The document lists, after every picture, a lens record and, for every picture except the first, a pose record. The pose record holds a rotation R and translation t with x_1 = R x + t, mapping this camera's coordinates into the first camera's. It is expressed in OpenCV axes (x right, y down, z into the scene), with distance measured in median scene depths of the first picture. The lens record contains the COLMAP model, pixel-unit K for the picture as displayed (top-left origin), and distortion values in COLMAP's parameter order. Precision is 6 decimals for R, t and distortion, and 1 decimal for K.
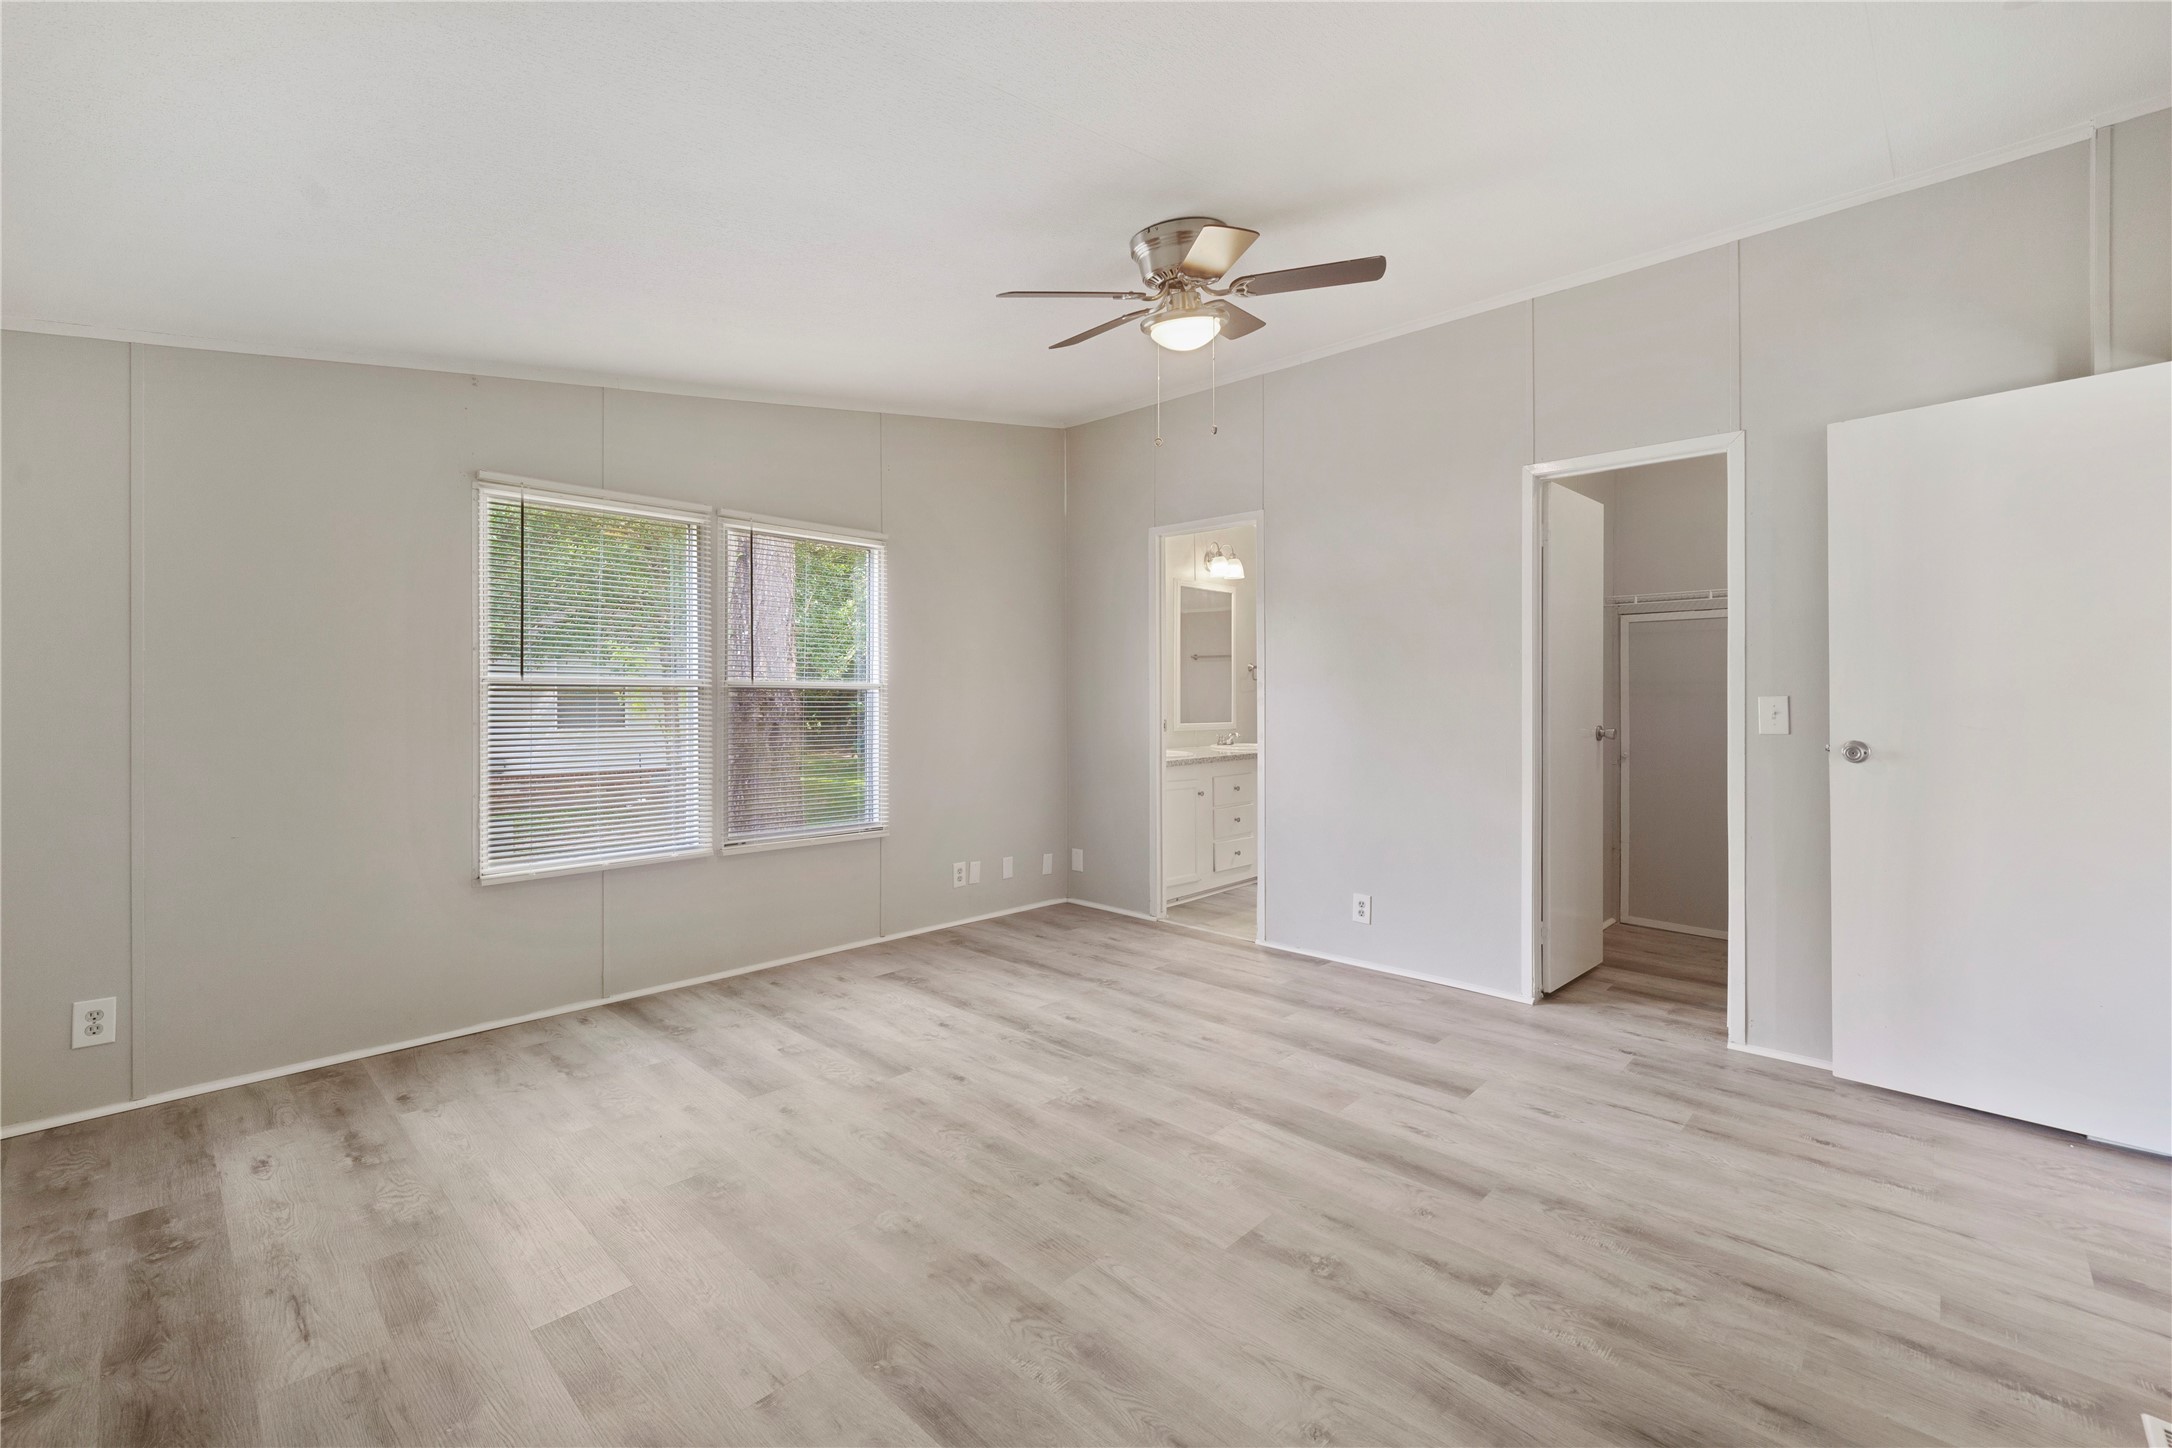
lens RADIAL K [[905.3, 0, 1085.1], [0, 905.3, 722.2], [0, 0, 1]] dist [-0.003433, -0.000057]
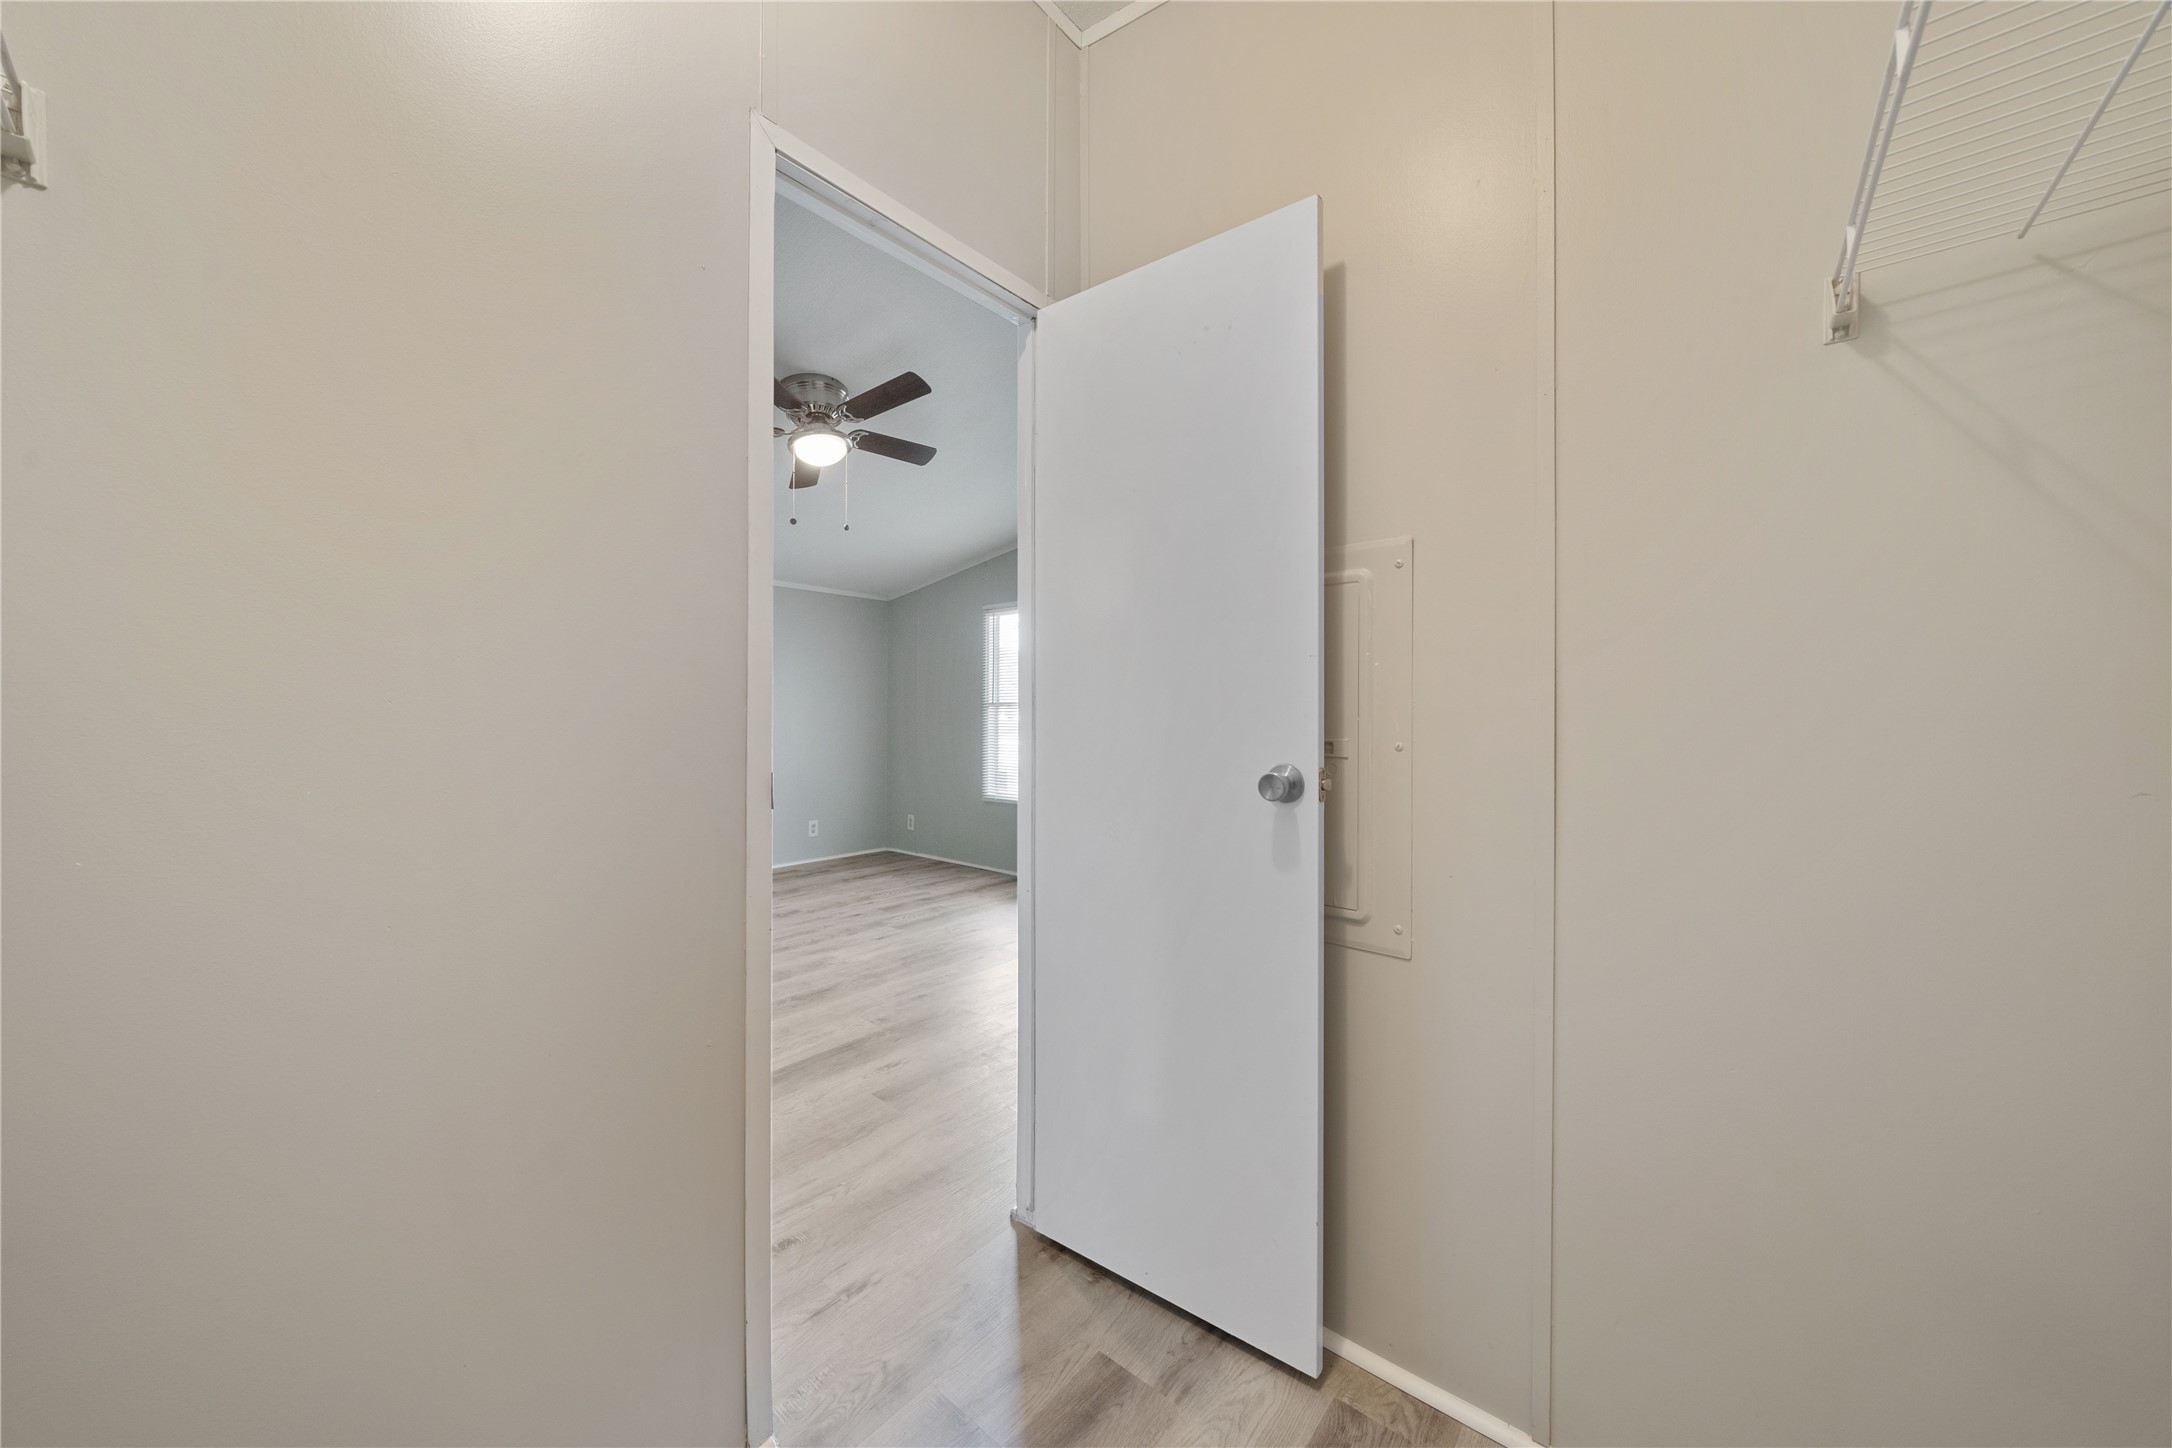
lens RADIAL K [[747.6, 0, 1086.5], [0, 747.6, 719.5], [0, 0, 1]] dist [-0.001307, -0.000018]
pose [[0.064297, 0.003564, -0.997924, 1.179083], [-0.023356, 0.999725, 0.002066, -0.018175], [0.997657, 0.023175, 0.064362, 1.204644]]
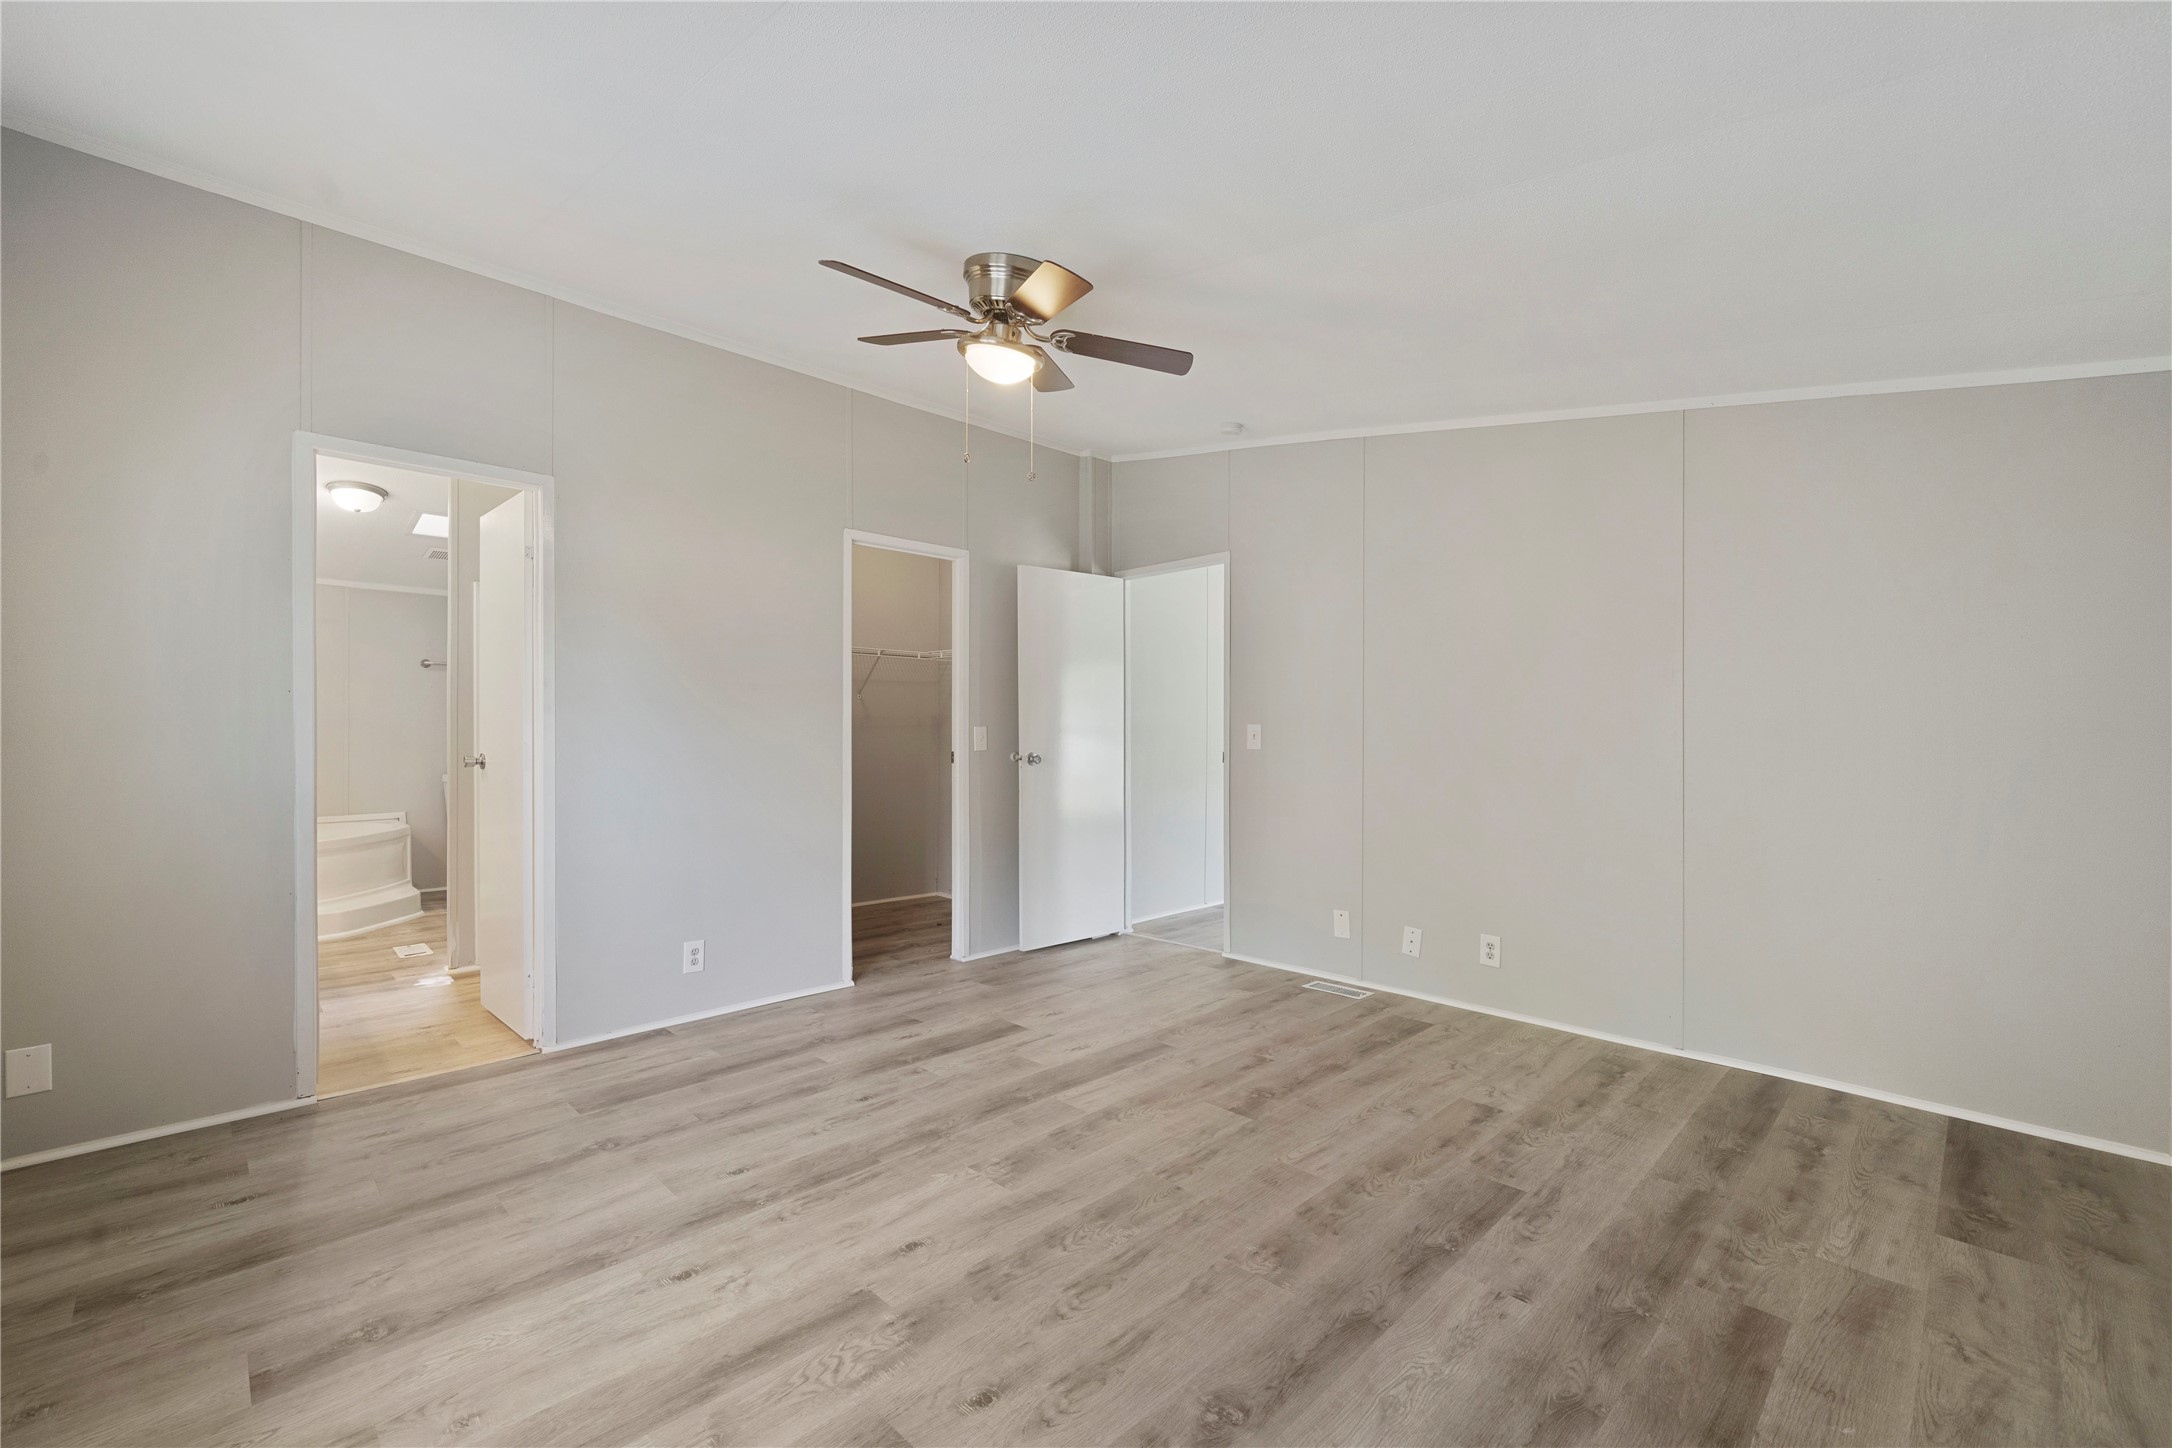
lens RADIAL K [[905.3, 0, 1083.0], [0, 905.3, 716.6], [0, 0, 1]] dist [-0.003433, -0.000057]
pose [[0.030300, 0.013407, 0.999451, -0.819092], [0.023798, 0.999617, -0.014131, -0.019250], [-0.999257, 0.024213, 0.029970, 0.781655]]
